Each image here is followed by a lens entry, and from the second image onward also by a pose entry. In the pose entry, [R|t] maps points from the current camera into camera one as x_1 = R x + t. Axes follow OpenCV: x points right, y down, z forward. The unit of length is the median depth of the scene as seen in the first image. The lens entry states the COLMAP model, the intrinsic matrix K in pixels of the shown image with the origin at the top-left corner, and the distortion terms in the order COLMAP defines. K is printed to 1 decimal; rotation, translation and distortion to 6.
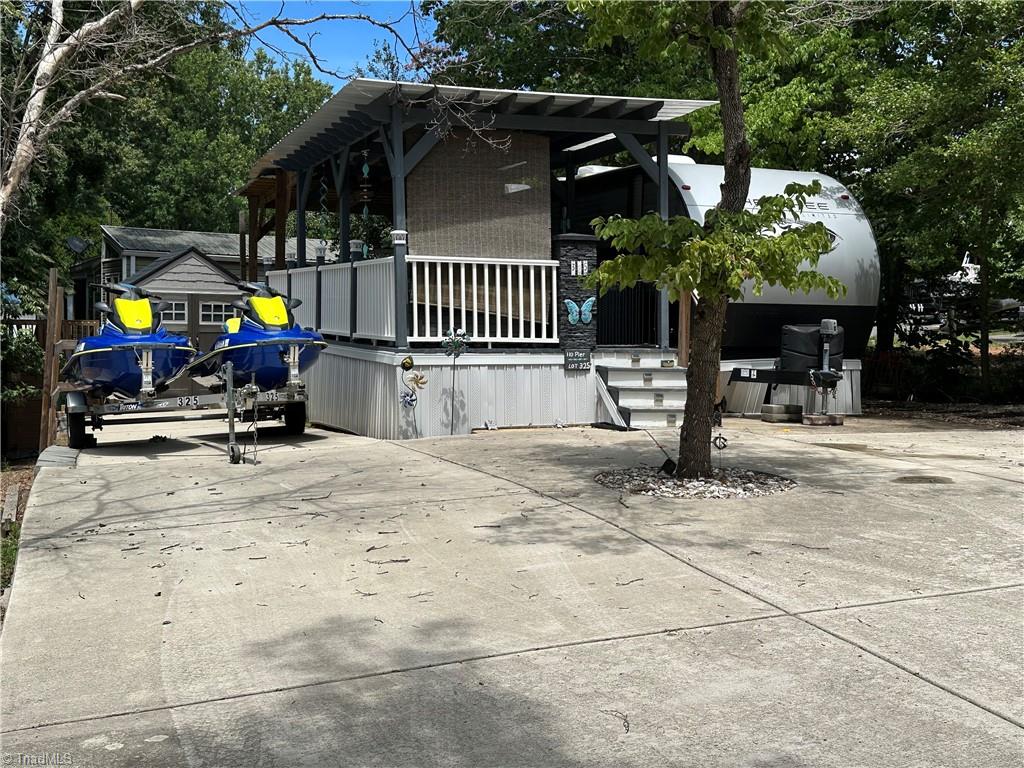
lens RADIAL K [[1173.1, 0, 512.0], [0, 1173.1, 384.0], [0, 0, 1]] dist [0.207290, -0.406589]
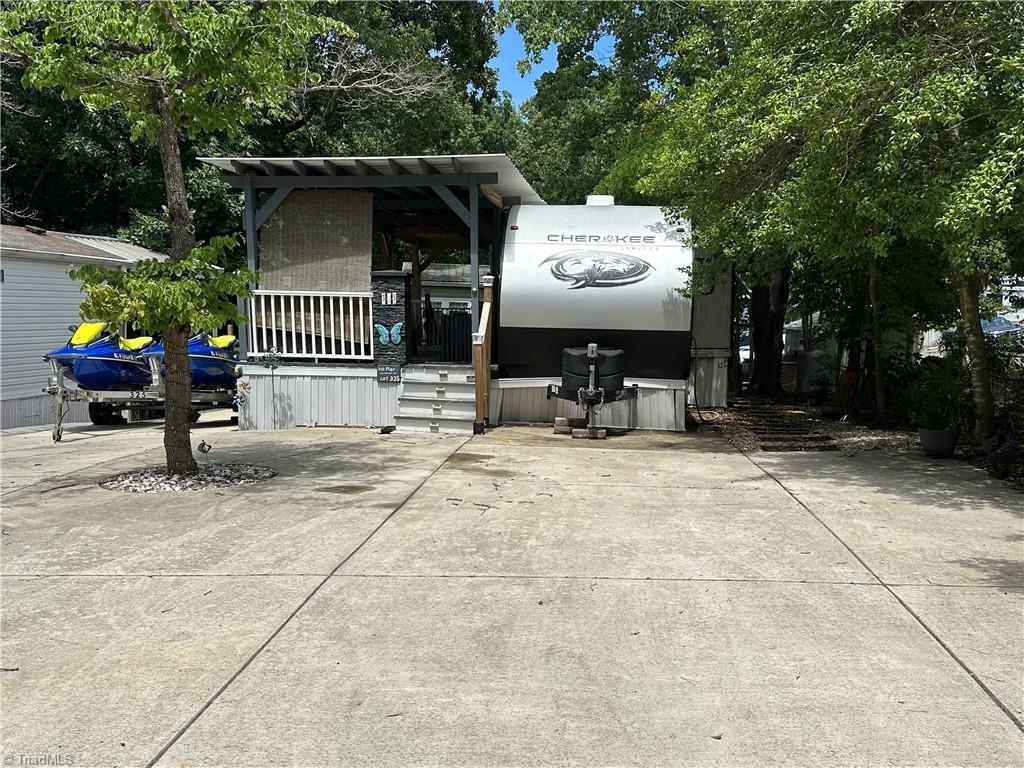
lens RADIAL K [[986.5, 0, 517.1], [0, 986.5, 386.5], [0, 0, 1]] dist [0.183588, -0.369235]
pose [[0.890263, 0.034623, -0.454130, 0.645663], [-0.030421, 0.999400, 0.016559, -0.028557], [0.454431, -0.000927, 0.890782, 0.144457]]
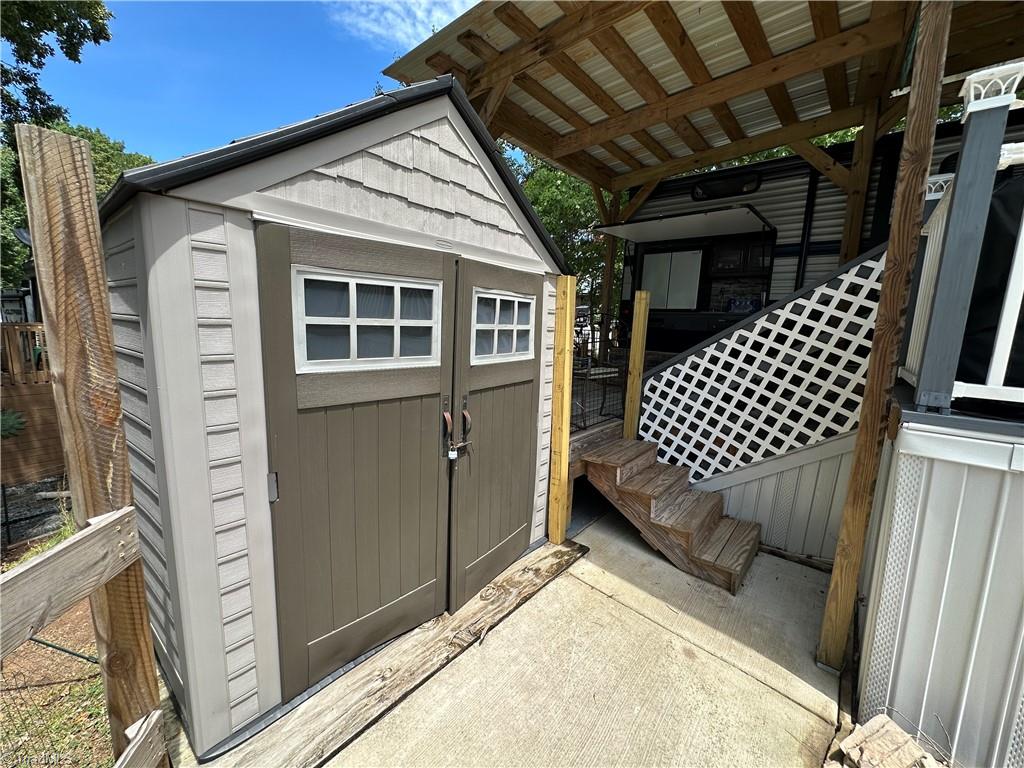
lens RADIAL K [[409.7, 0, 515.8], [0, 409.7, 384.7], [0, 0, 1]] dist [-0.002312, 0.000070]
pose [[0.889335, -0.059883, 0.453318, -0.476948], [0.016075, 0.994869, 0.099886, -0.087771], [-0.456973, -0.081545, 0.885735, 1.435848]]
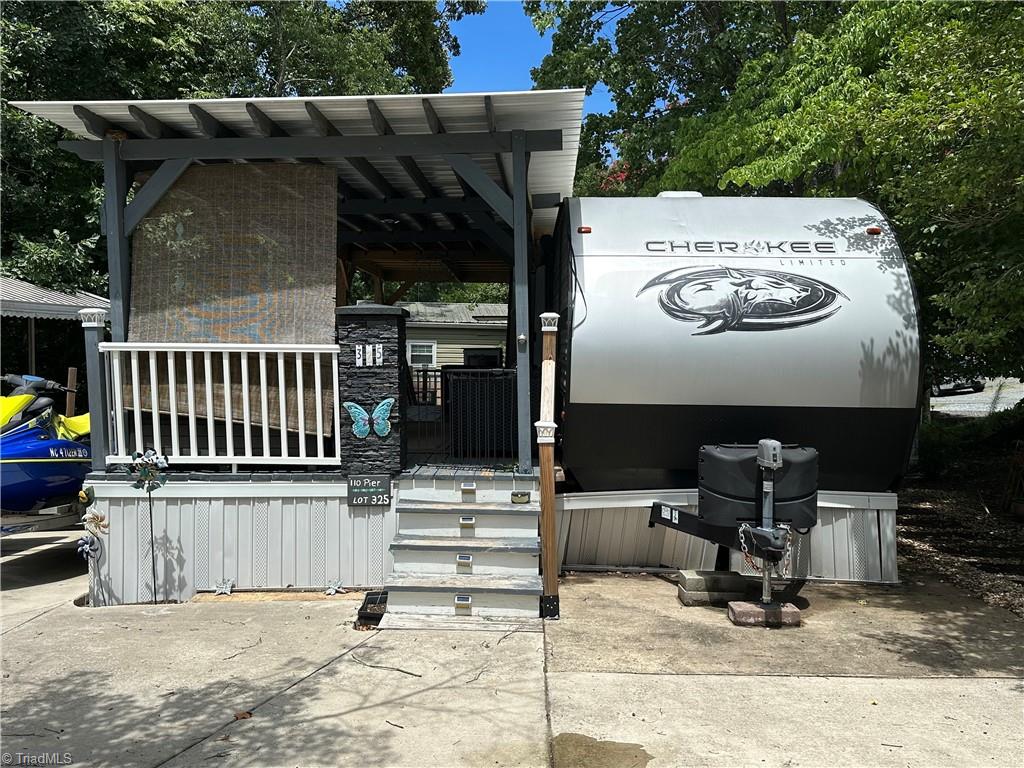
lens RADIAL K [[870.7, 0, 514.0], [0, 870.7, 381.4], [0, 0, 1]] dist [0.172667, -0.351481]
pose [[0.922422, 0.006913, -0.386122, 0.327755], [-0.016071, 0.999661, -0.020497, -0.074679], [0.385849, 0.025112, 0.922220, 0.569765]]
